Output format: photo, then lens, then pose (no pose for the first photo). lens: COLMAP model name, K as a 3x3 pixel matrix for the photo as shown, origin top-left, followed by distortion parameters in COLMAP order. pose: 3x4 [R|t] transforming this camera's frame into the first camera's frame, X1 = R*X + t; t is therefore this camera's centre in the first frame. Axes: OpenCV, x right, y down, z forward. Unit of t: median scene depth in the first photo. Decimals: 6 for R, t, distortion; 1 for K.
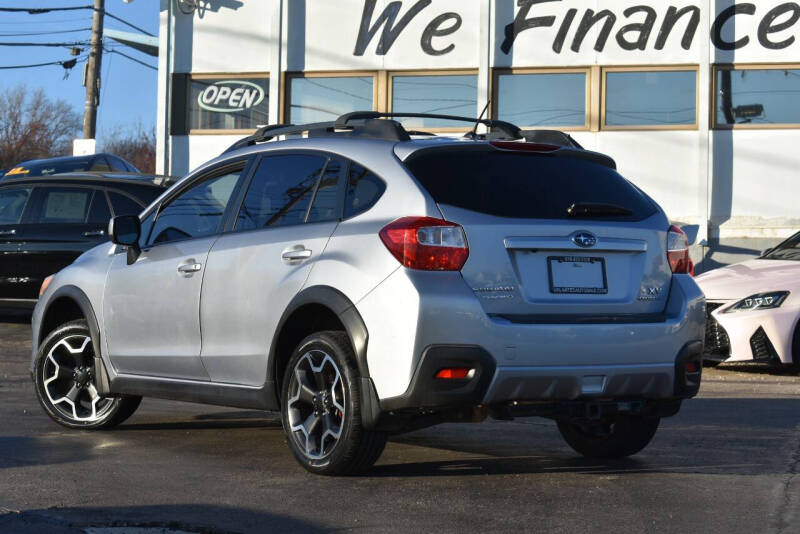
lens RADIAL K [[1764.3, 0, 396.9], [0, 1764.3, 270.2], [0, 0, 1]] dist [0.086786, 0.000000]
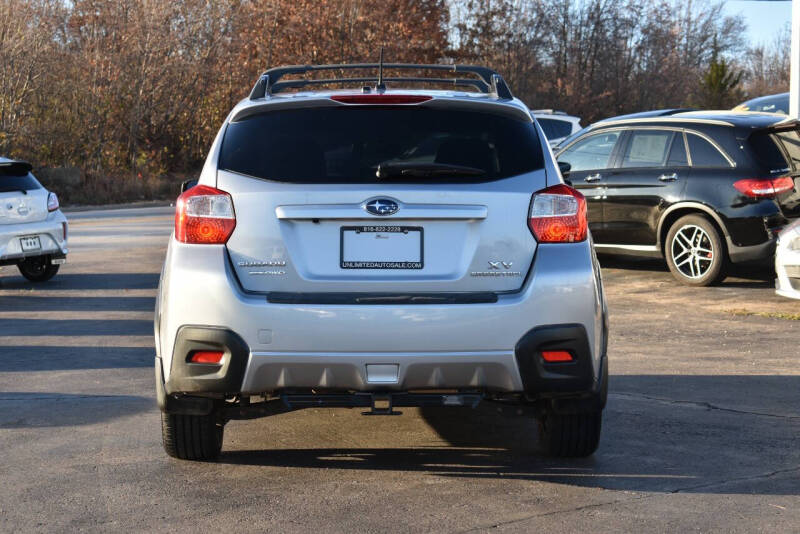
lens RADIAL K [[1764.3, 0, 400.5], [0, 1764.3, 259.2], [0, 0, 1]] dist [0.086786, 0.000000]
pose [[0.841139, 0.007570, -0.540766, 0.583036], [0.010545, 0.999482, 0.030395, -0.017820], [0.540716, -0.031269, 0.840624, 0.277893]]
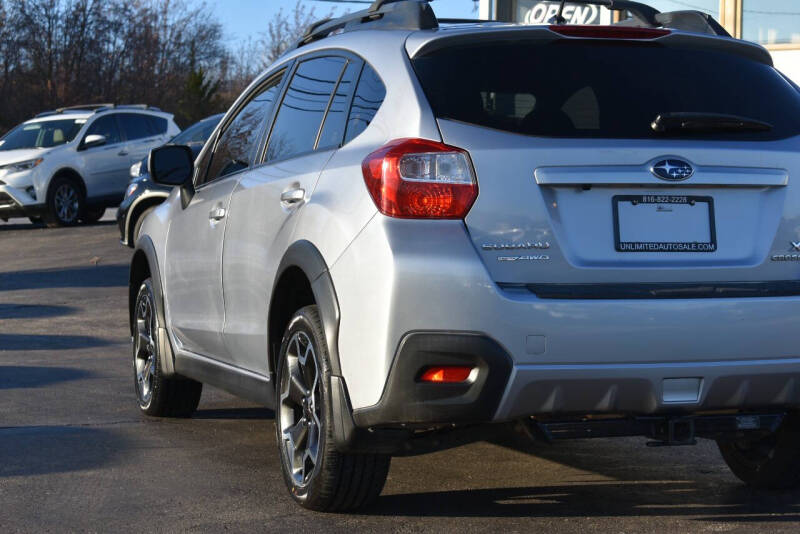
lens RADIAL K [[1764.3, 0, 402.8], [0, 1764.3, 268.3], [0, 0, 1]] dist [0.086786, 0.000000]
pose [[0.965563, 0.001081, -0.260166, 0.180679], [0.007856, 0.999414, 0.033309, -0.003280], [0.260050, -0.034205, 0.964989, 0.342292]]
